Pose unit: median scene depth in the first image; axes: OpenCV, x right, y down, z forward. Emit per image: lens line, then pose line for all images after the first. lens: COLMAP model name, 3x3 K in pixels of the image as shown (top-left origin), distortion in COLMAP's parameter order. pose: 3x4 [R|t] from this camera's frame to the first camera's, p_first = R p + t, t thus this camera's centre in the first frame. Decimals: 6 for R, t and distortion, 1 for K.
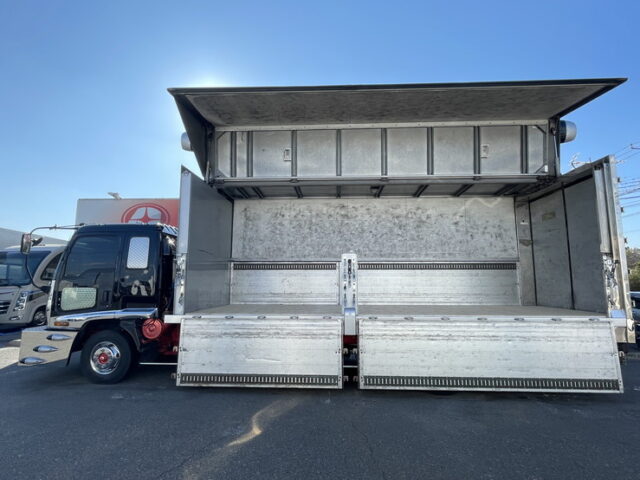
lens RADIAL K [[338.2, 0, 318.9], [0, 338.2, 241.9], [0, 0, 1]] dist [-0.002565, -0.000890]
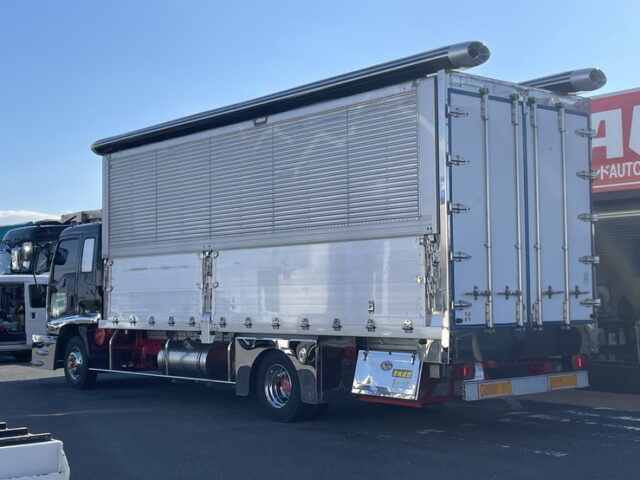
lens RADIAL K [[966.1, 0, 320.6], [0, 966.1, 239.7], [0, 0, 1]] dist [0.172555, 0.000000]
pose [[0.688567, -0.052338, -0.723281, 2.080362], [0.100607, 0.994641, 0.023805, -0.011199], [0.718160, -0.089158, 0.690143, -0.448983]]
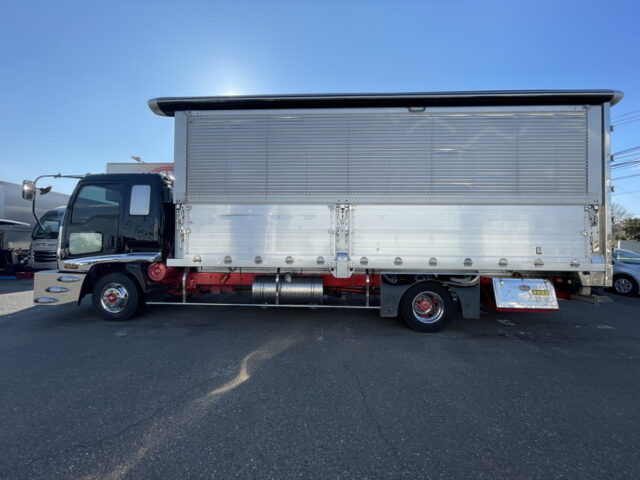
lens RADIAL K [[260.1, 0, 320.0], [0, 260.1, 239.1], [0, 0, 1]] dist [-0.002121, -0.000848]
pose [[0.999956, 0.005257, 0.007751, 0.015936], [-0.006088, 0.993751, 0.111451, 0.065665], [-0.007117, -0.111494, 0.993740, 0.208641]]
